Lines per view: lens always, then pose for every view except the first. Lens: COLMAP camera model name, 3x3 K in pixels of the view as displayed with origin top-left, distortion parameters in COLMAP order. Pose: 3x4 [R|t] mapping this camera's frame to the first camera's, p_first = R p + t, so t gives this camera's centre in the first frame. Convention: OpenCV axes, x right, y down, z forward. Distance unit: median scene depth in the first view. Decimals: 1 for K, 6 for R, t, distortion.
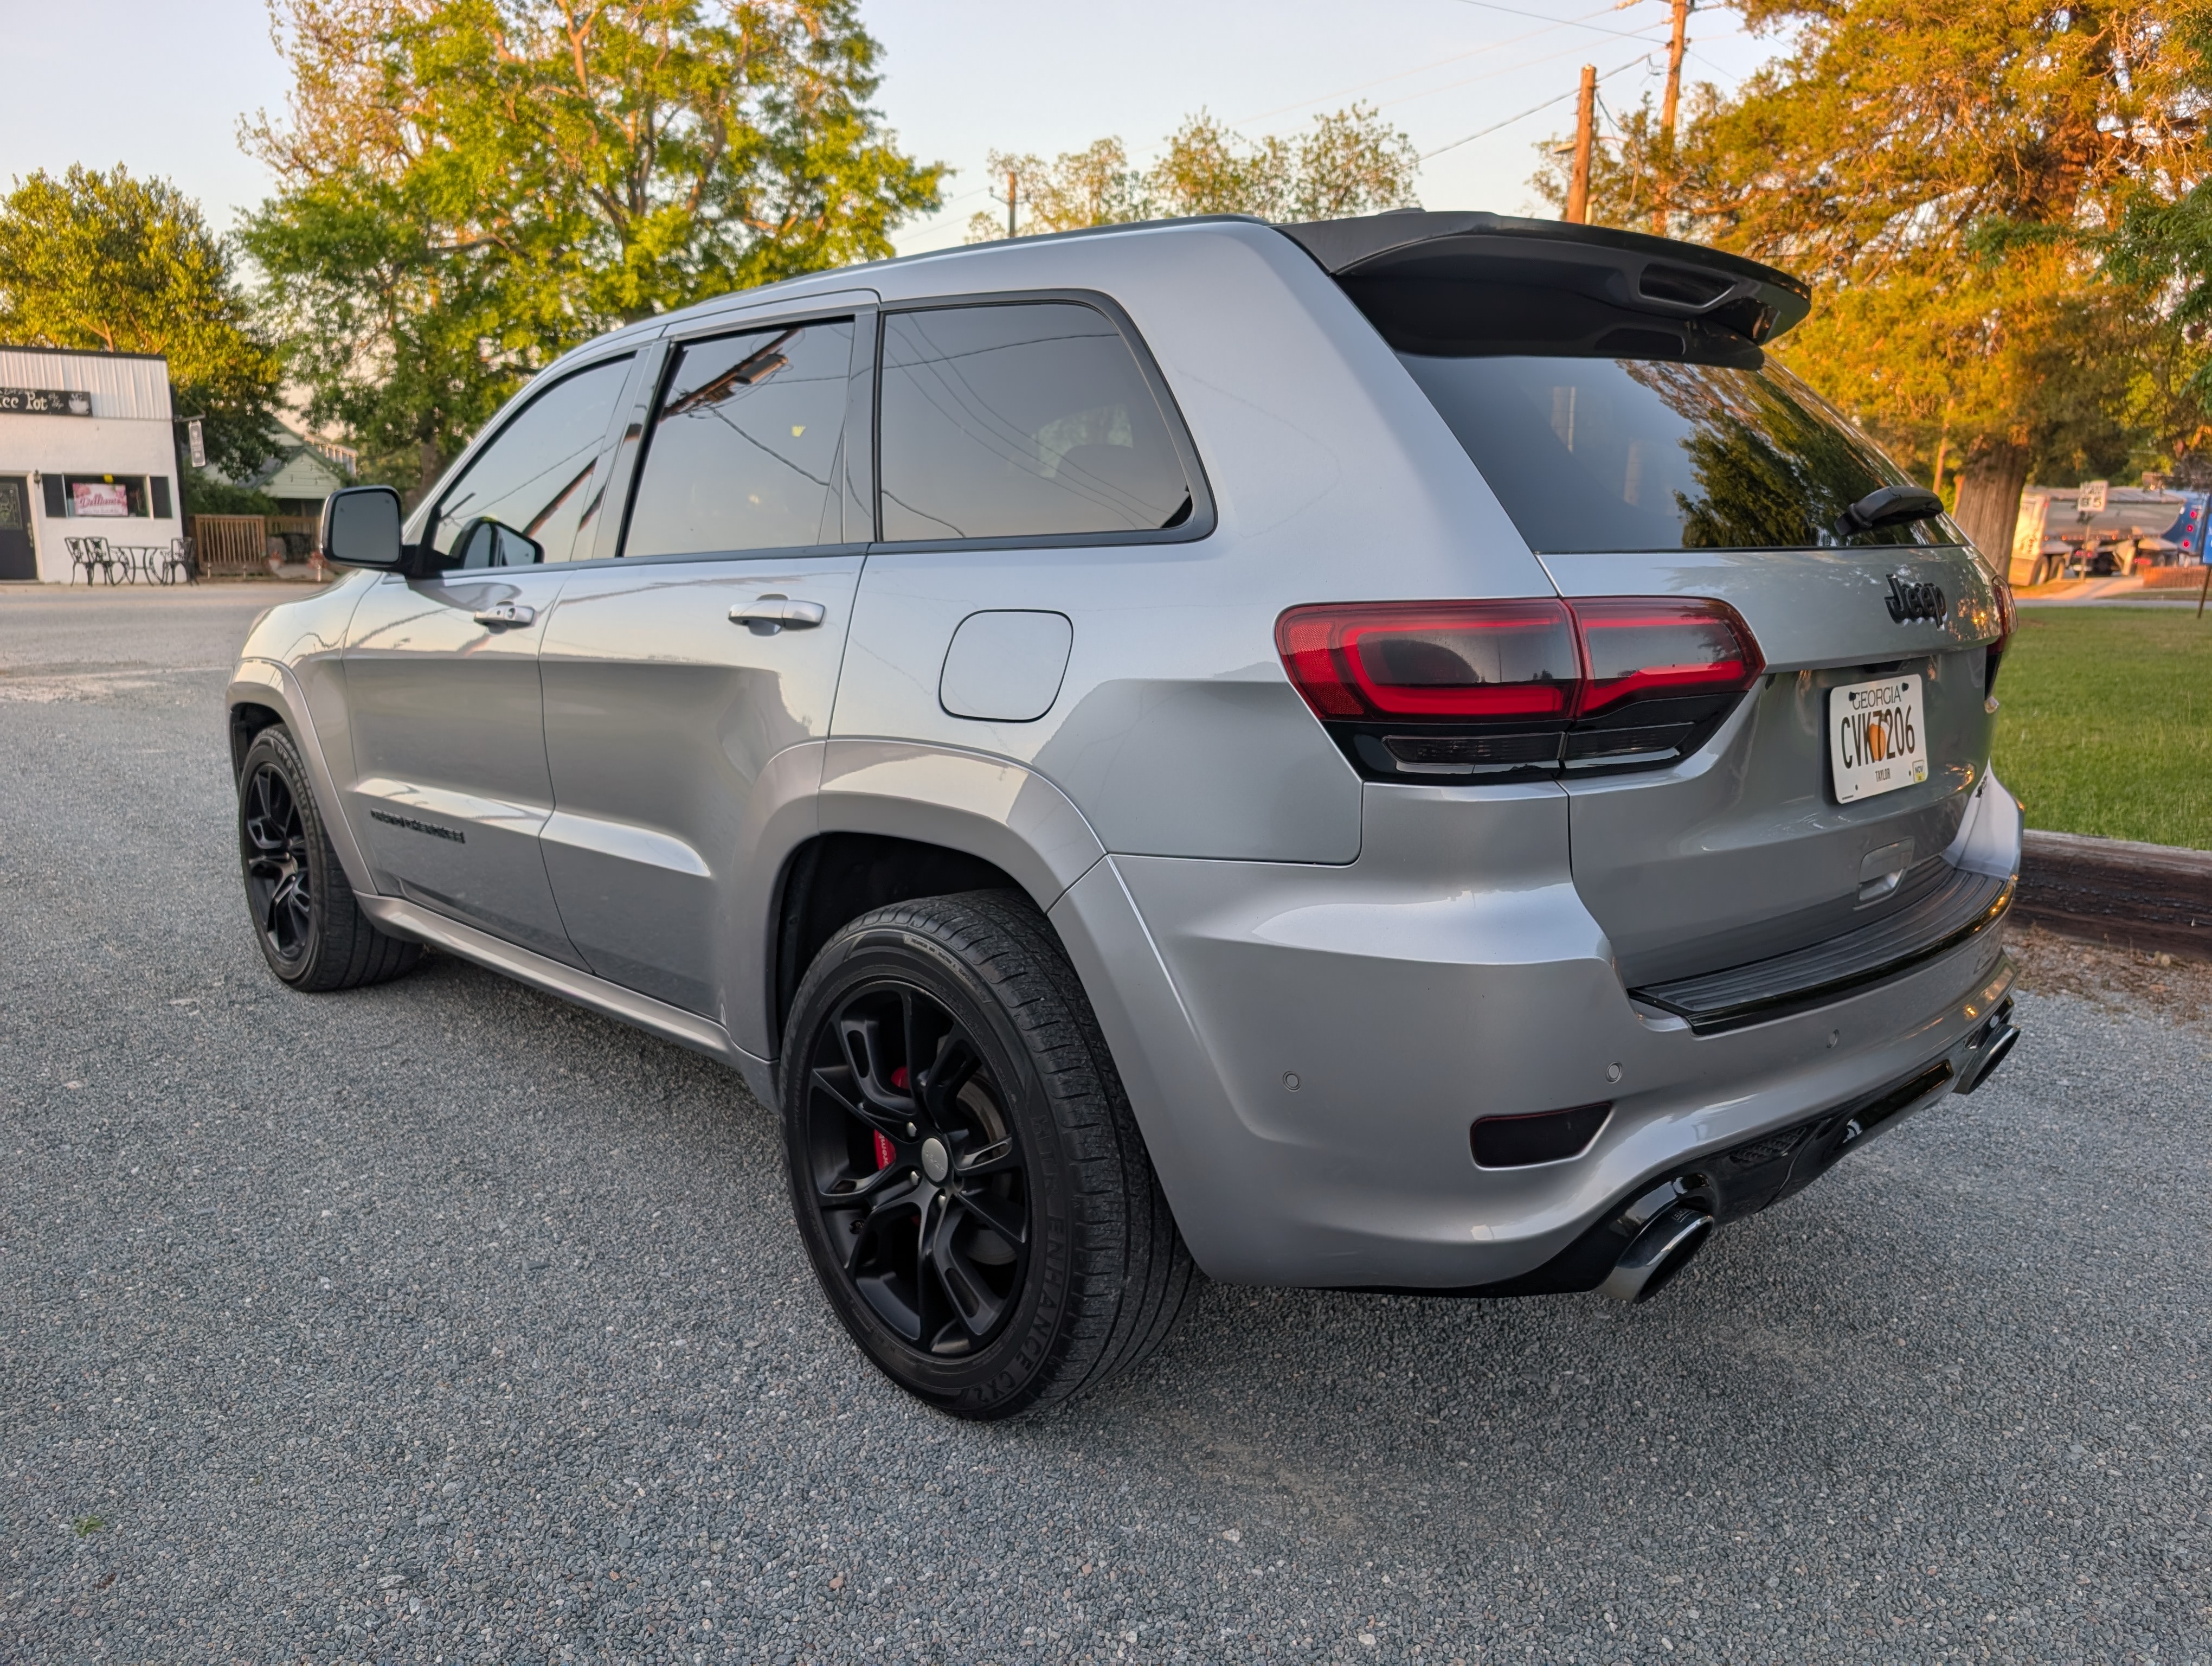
lens RADIAL K [[1595.4, 0, 1106.0], [0, 1595.4, 833.0], [0, 0, 1]] dist [0.004615, -0.009340]
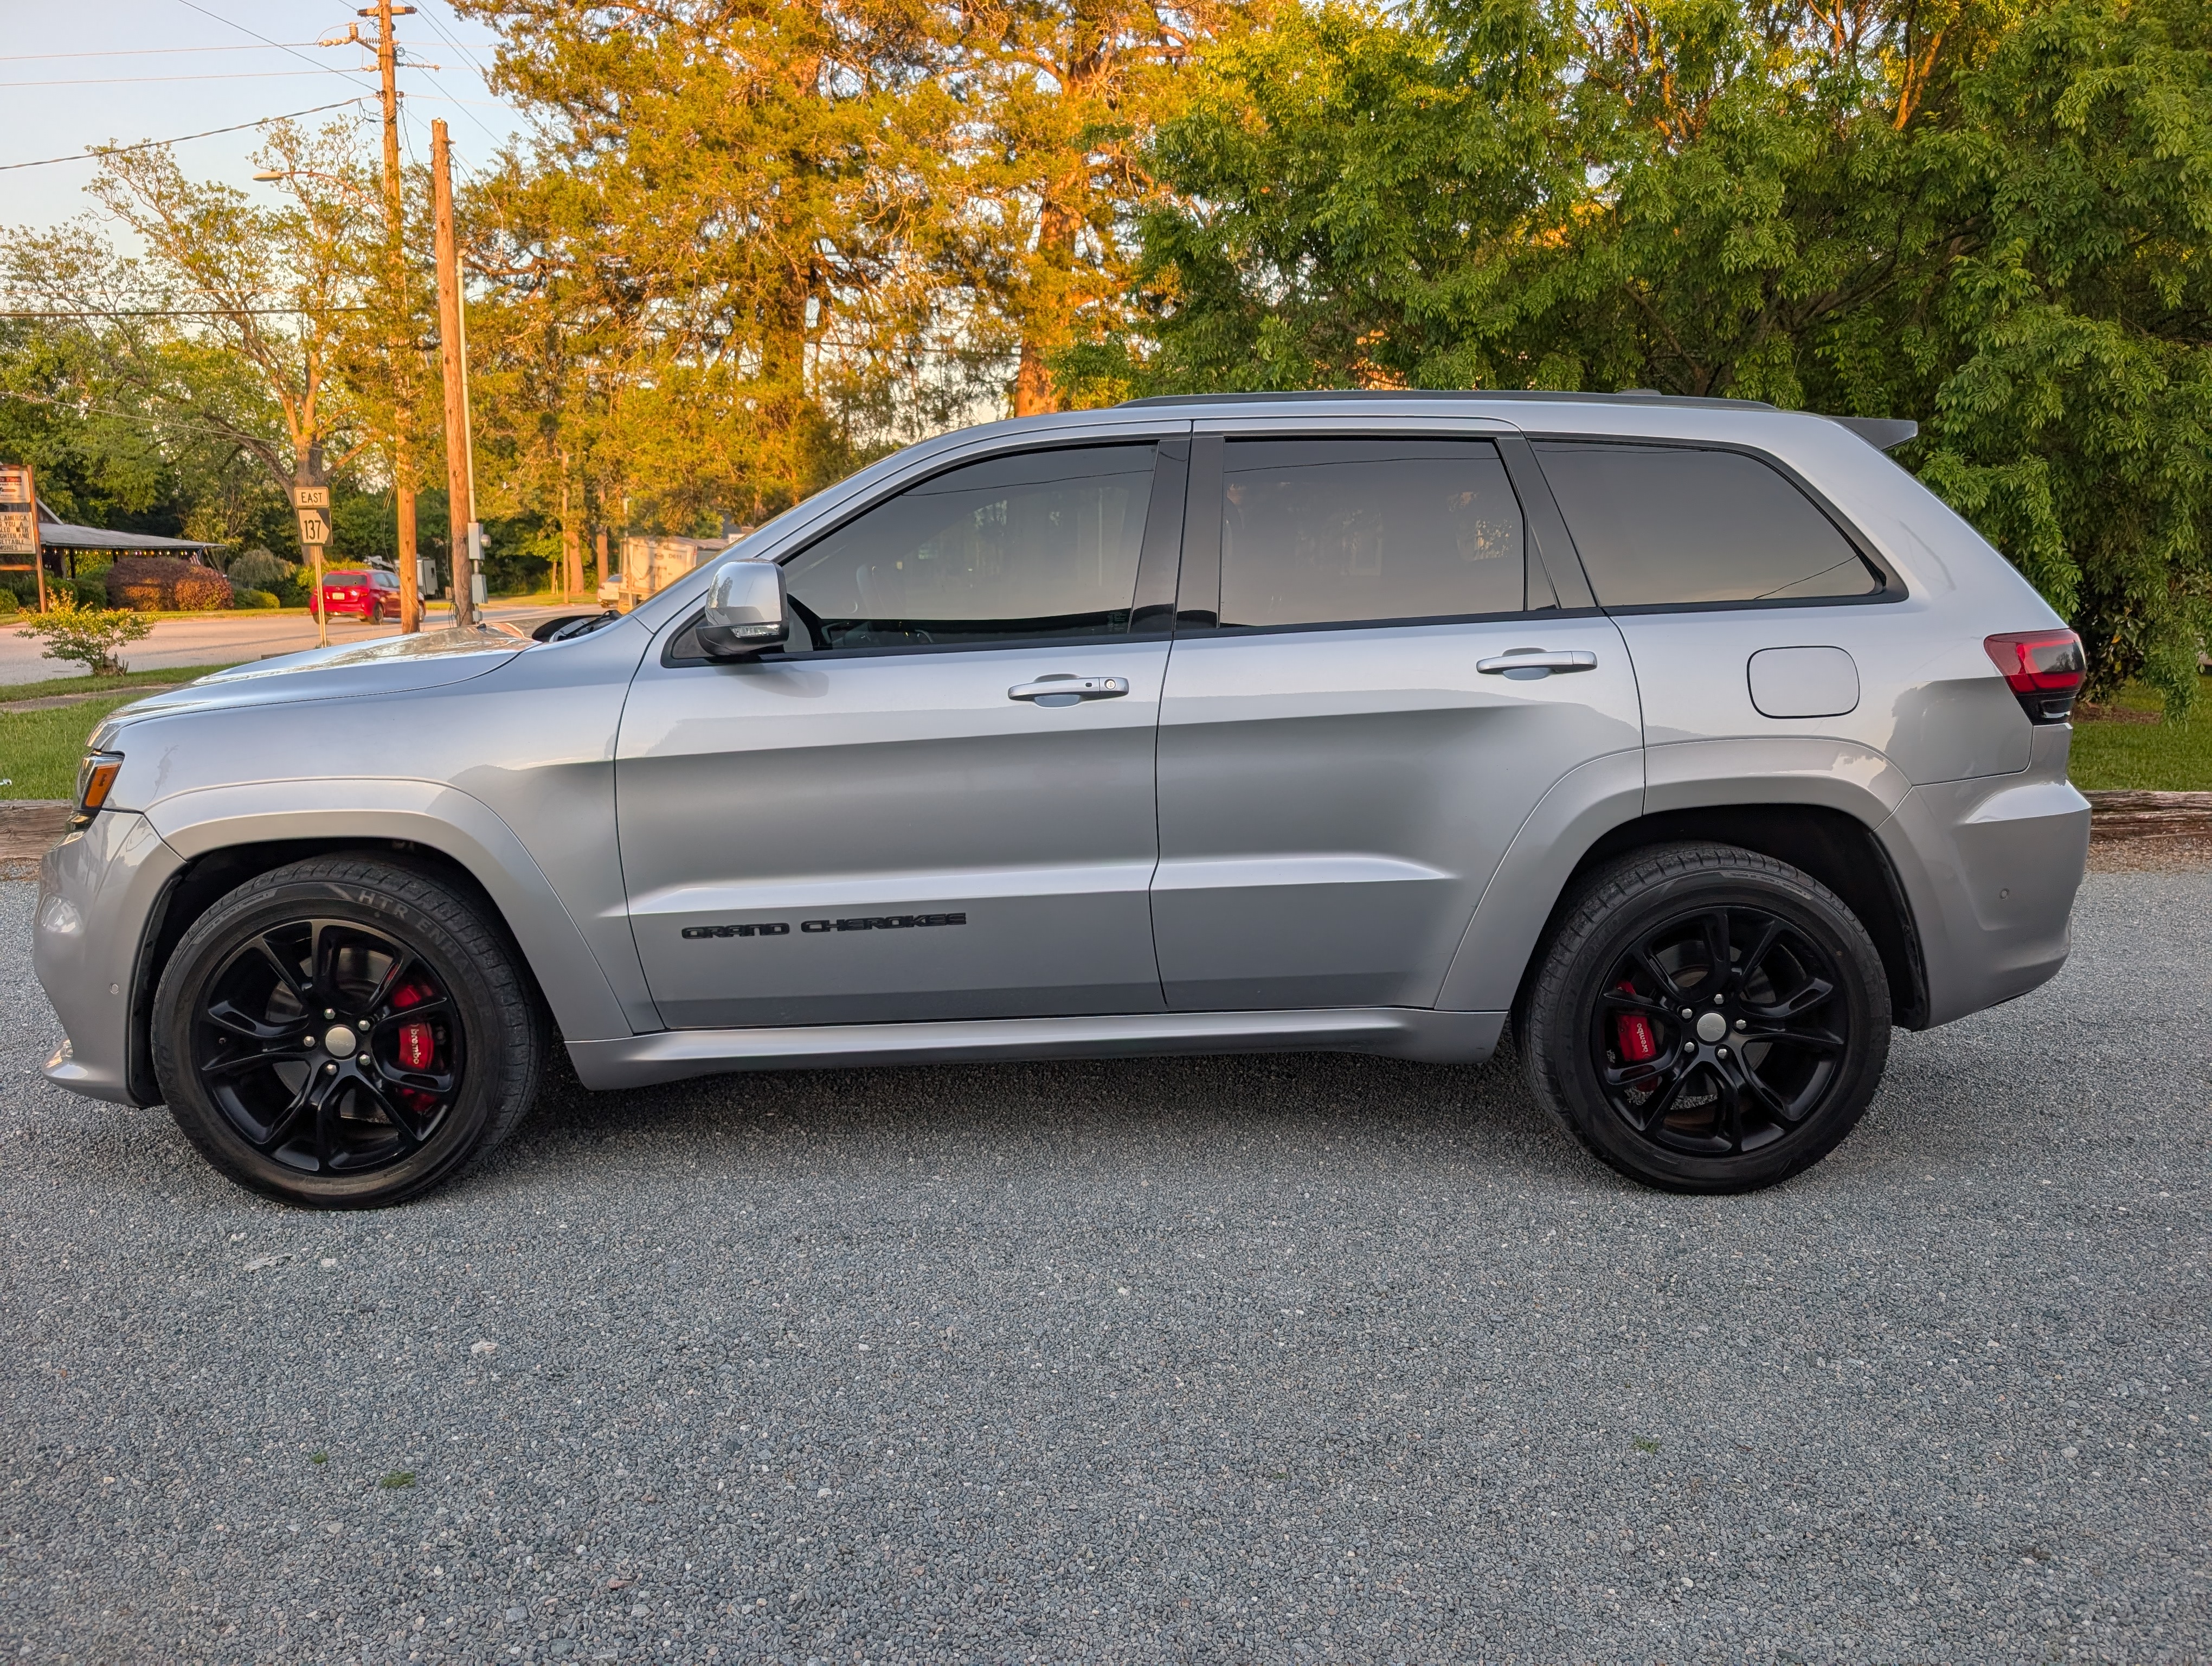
lens RADIAL K [[1595.4, 0, 1106.0], [0, 1595.4, 833.0], [0, 0, 1]] dist [0.004615, -0.009340]
pose [[0.656721, -0.123190, 0.744004, -1.320013], [0.144048, 0.988894, 0.036590, -0.088757], [-0.740249, 0.083143, 0.667173, 0.361405]]
